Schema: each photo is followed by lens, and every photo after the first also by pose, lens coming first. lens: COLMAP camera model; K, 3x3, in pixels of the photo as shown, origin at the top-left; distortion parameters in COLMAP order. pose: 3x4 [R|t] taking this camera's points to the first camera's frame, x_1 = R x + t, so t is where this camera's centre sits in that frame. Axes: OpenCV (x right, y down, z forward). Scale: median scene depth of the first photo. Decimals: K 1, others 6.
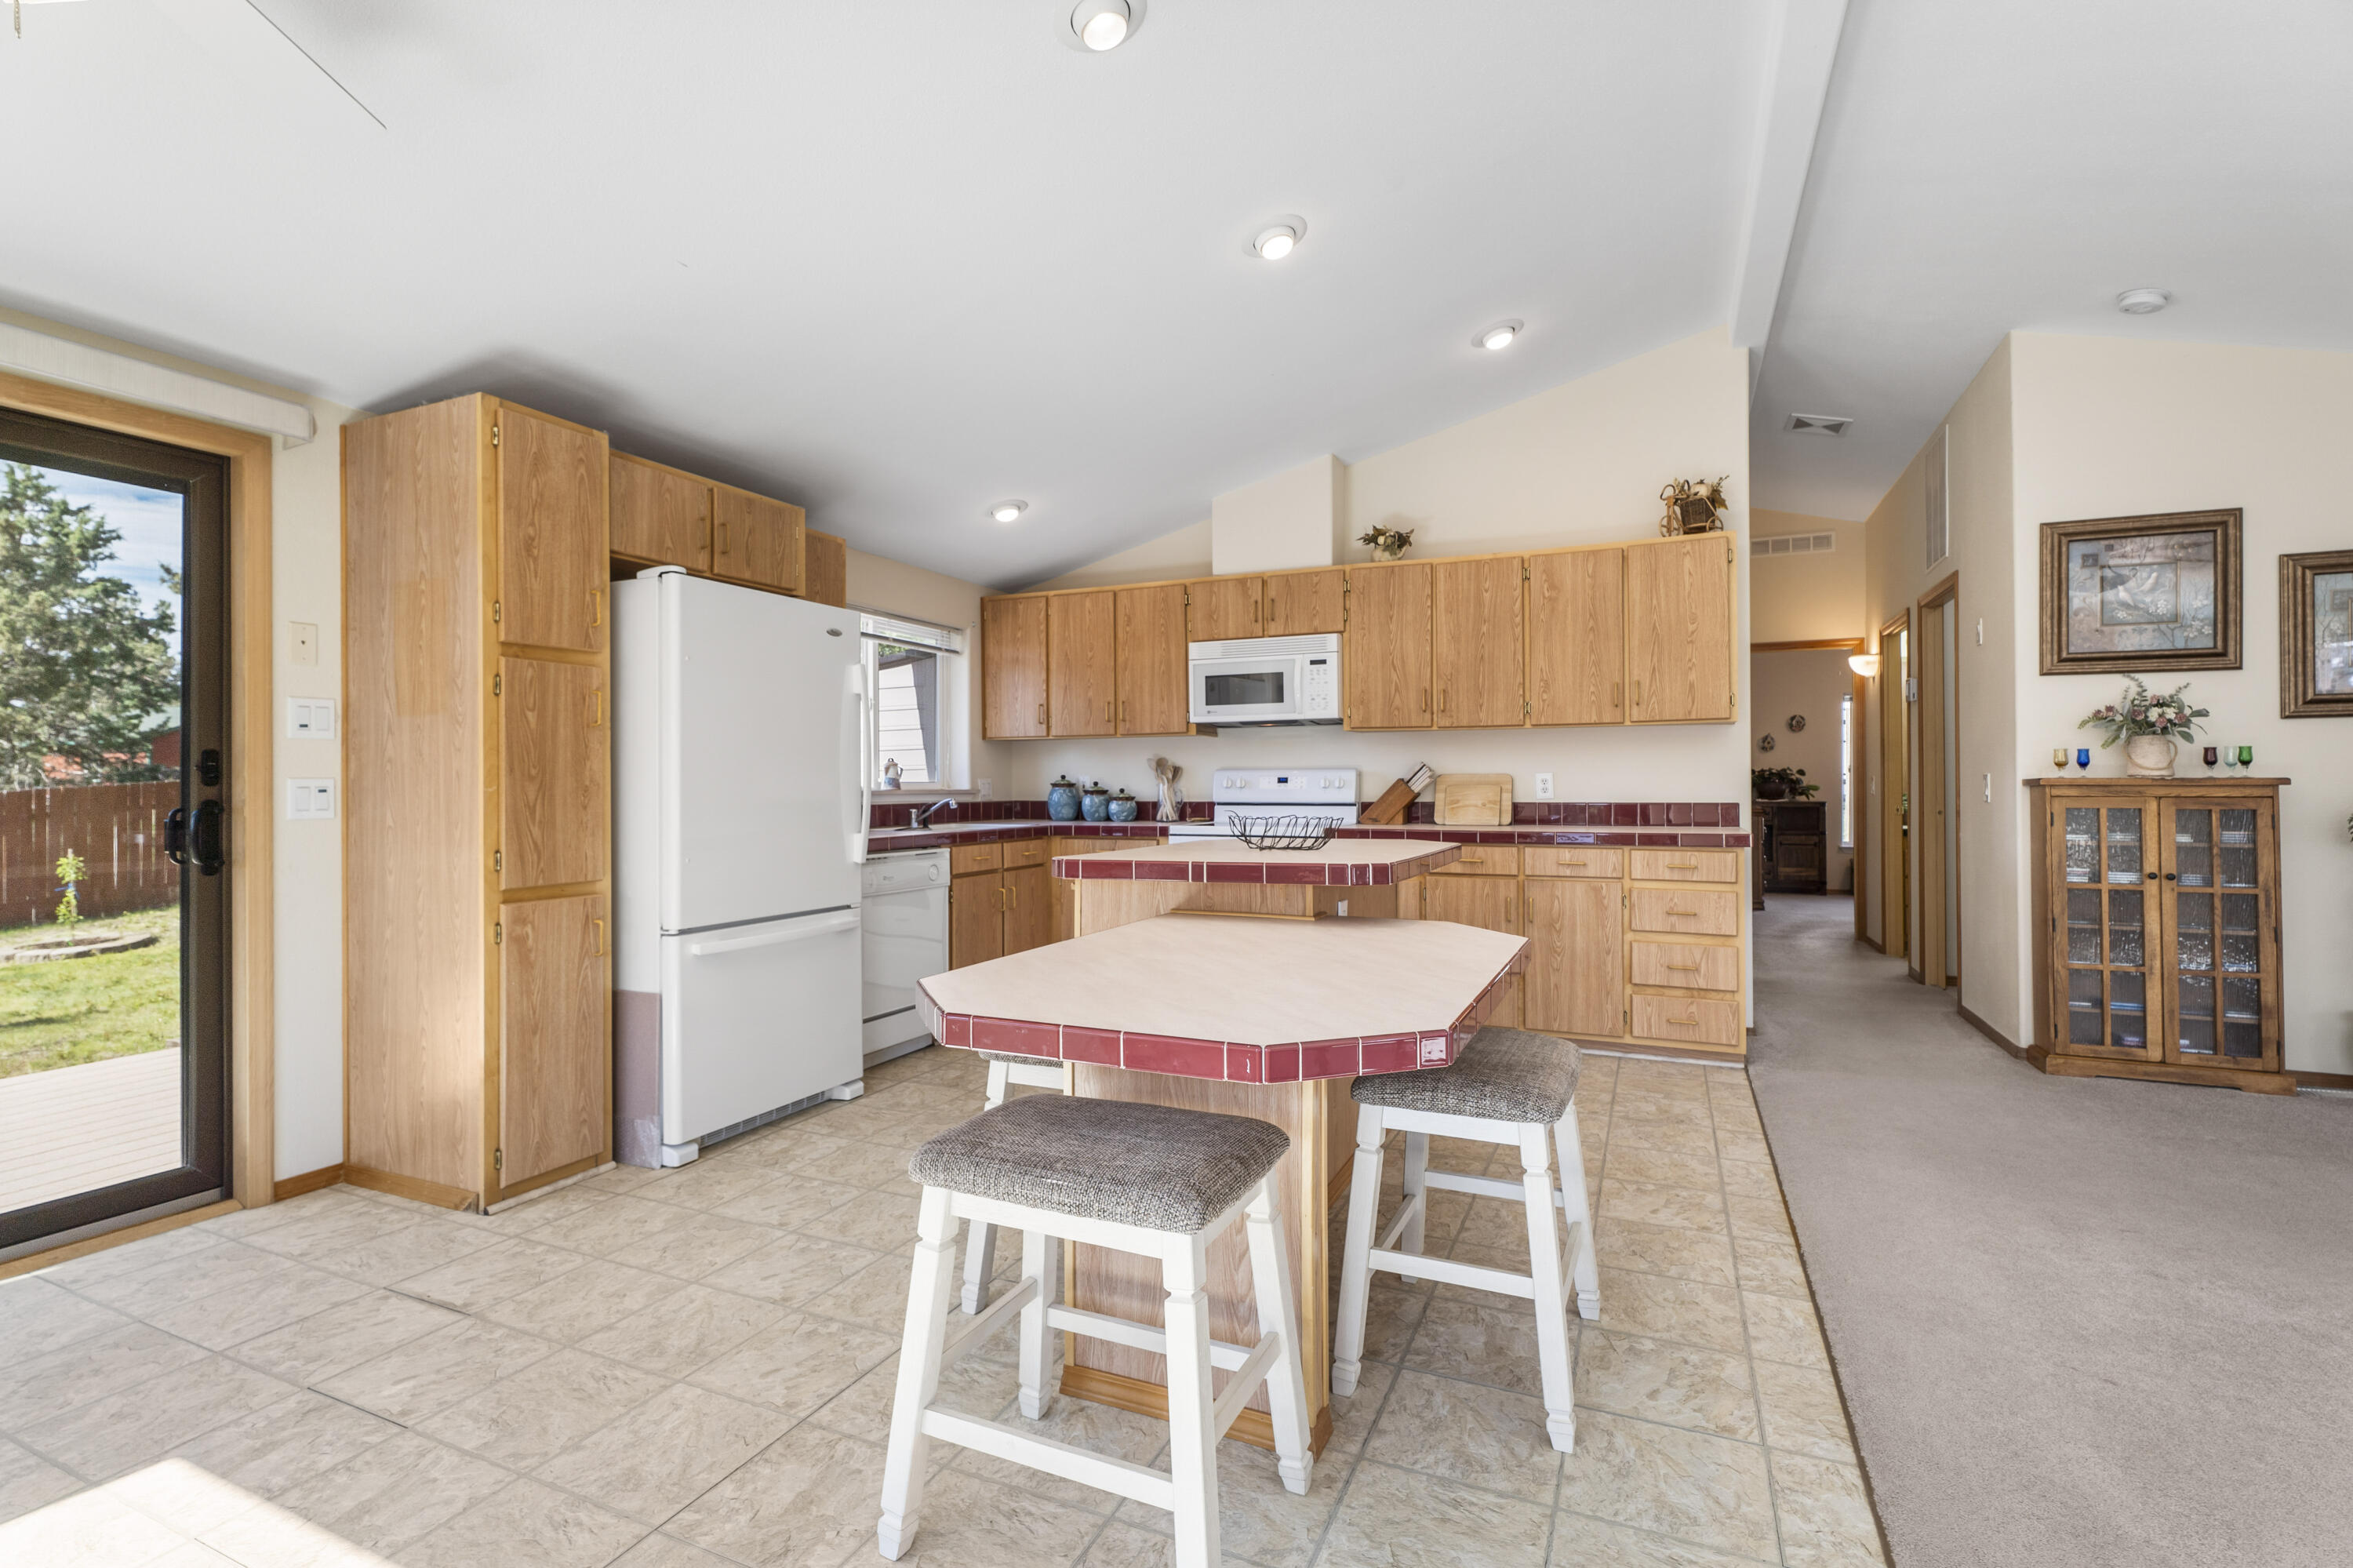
lens RADIAL K [[1069.0, 0, 1181.2], [0, 1069.0, 786.8], [0, 0, 1]] dist [-0.000354, -0.000053]
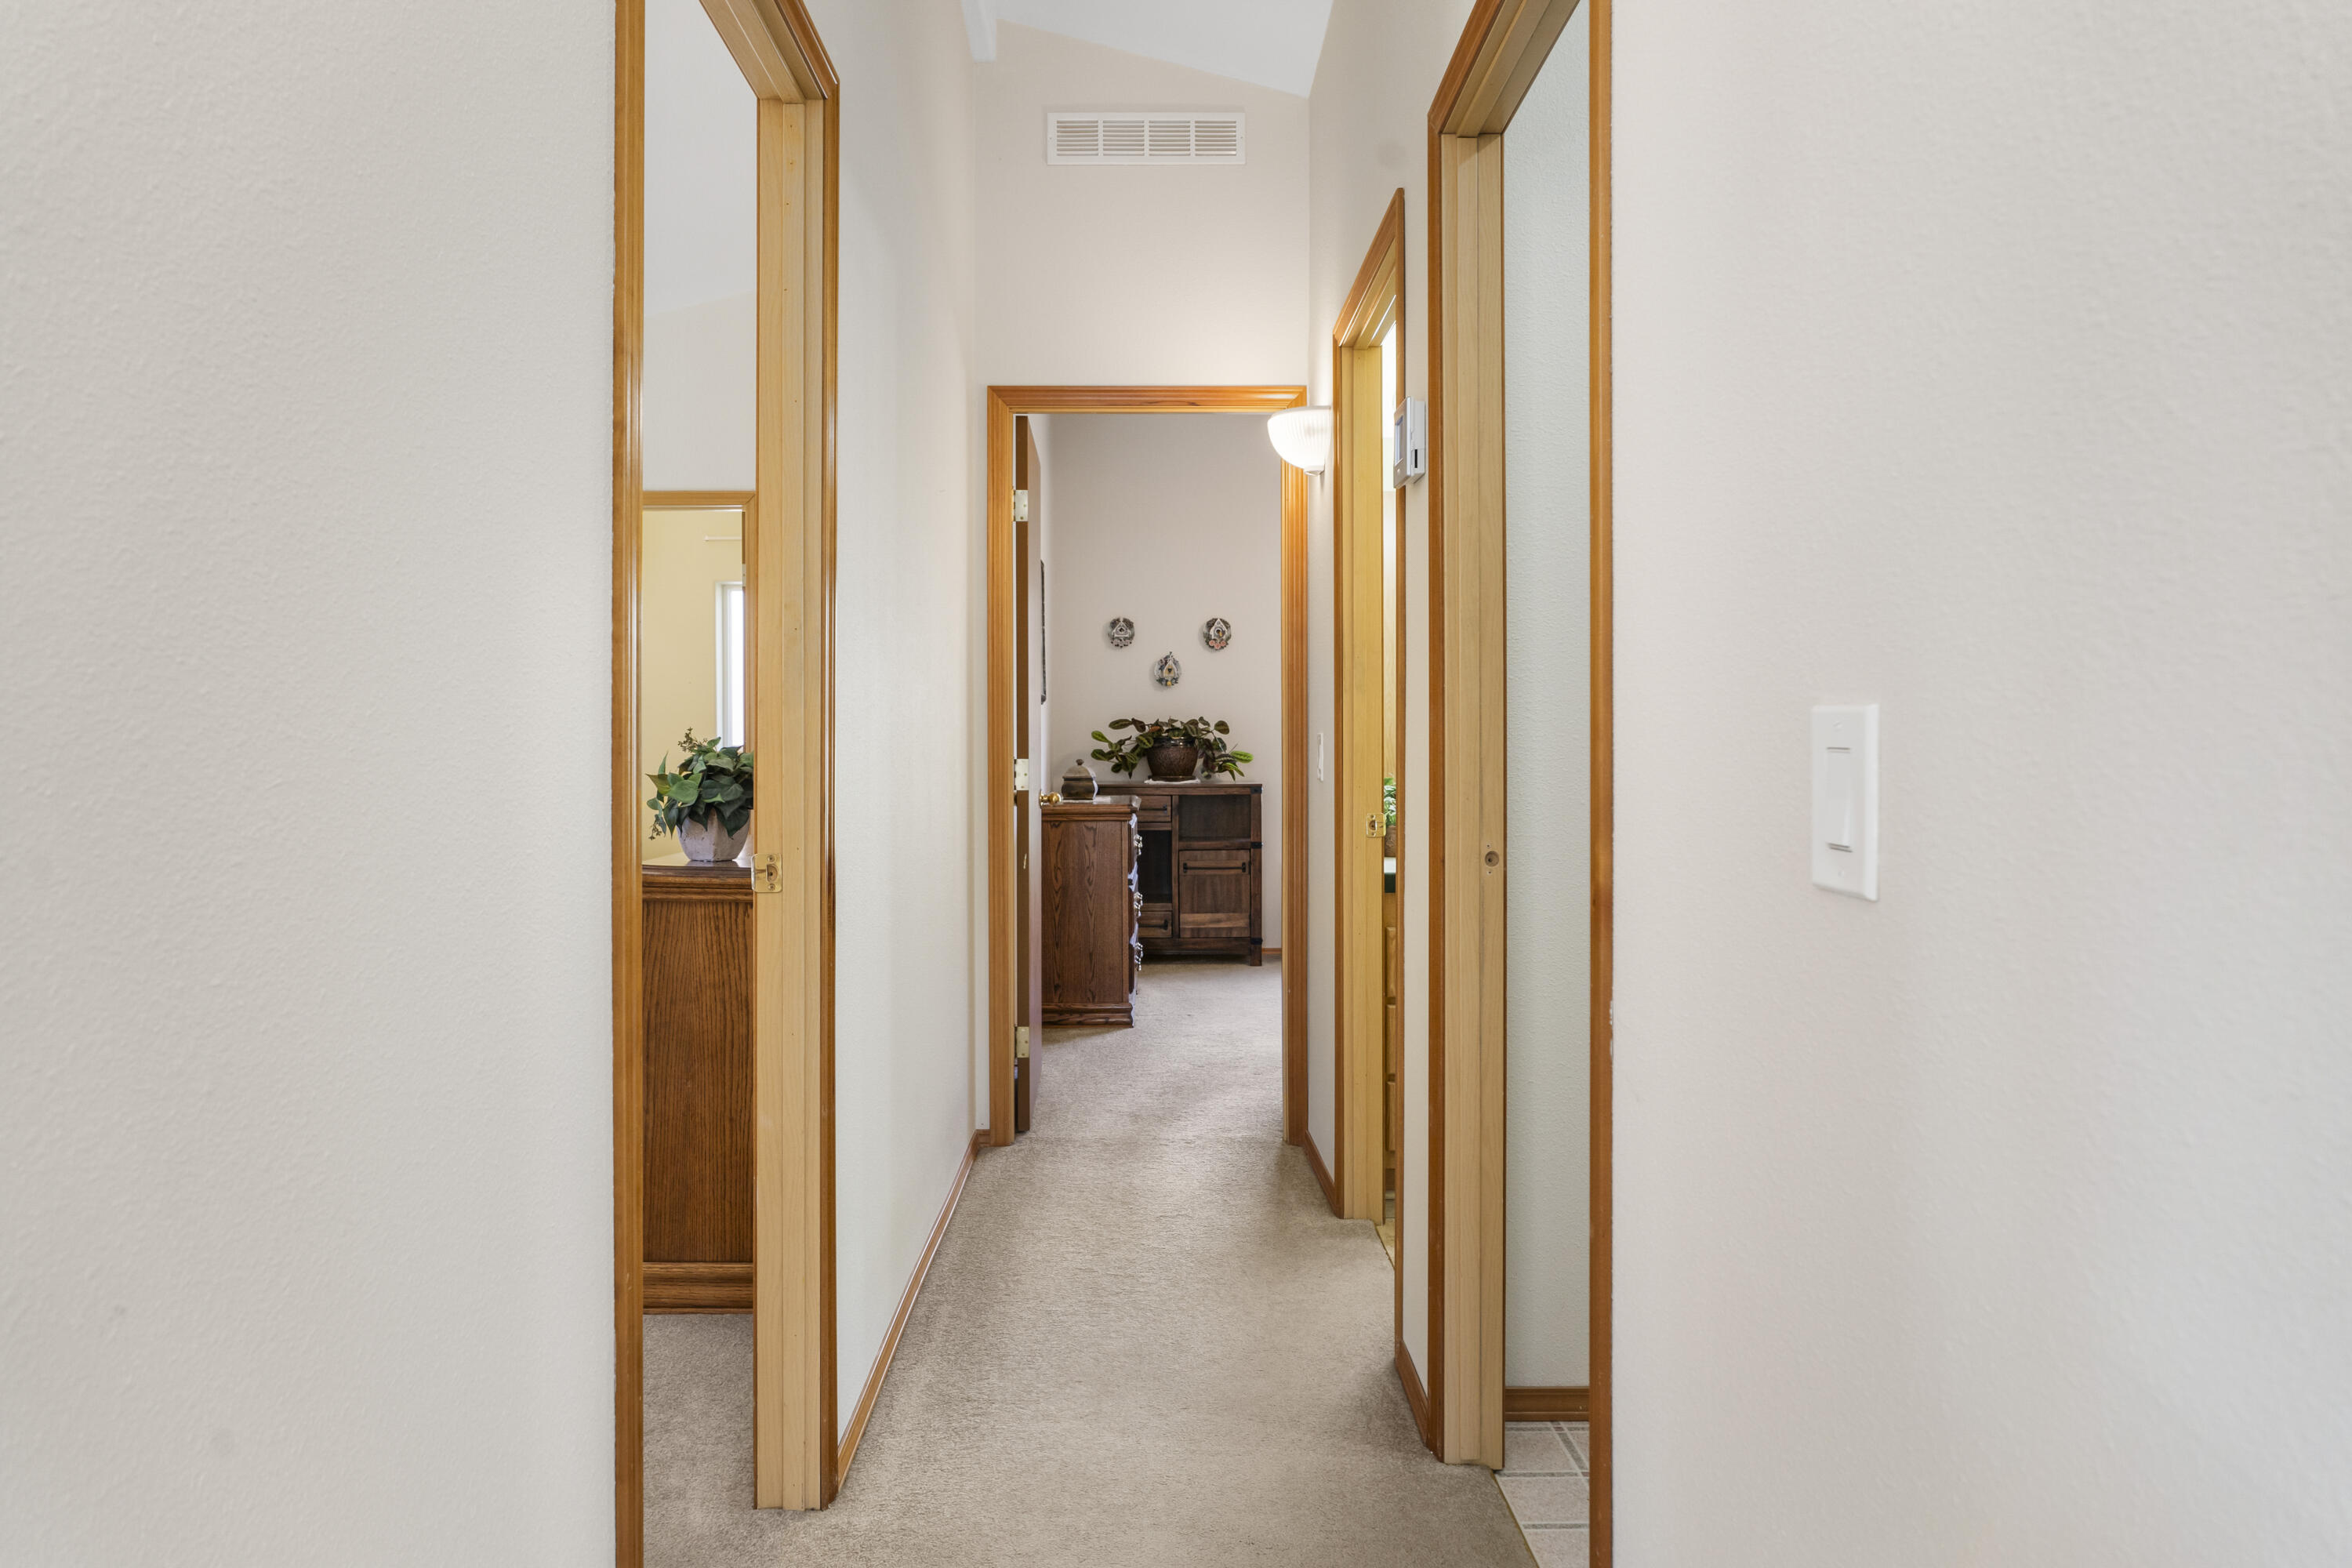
lens RADIAL K [[1359.3, 0, 1173.7], [0, 1359.3, 772.0], [0, 0, 1]] dist [-0.002023, -0.000047]
pose [[0.906097, -0.006426, 0.423020, 0.370809], [-0.000454, 0.999869, 0.016162, -0.003439], [-0.423069, -0.014836, 0.905976, 0.546735]]
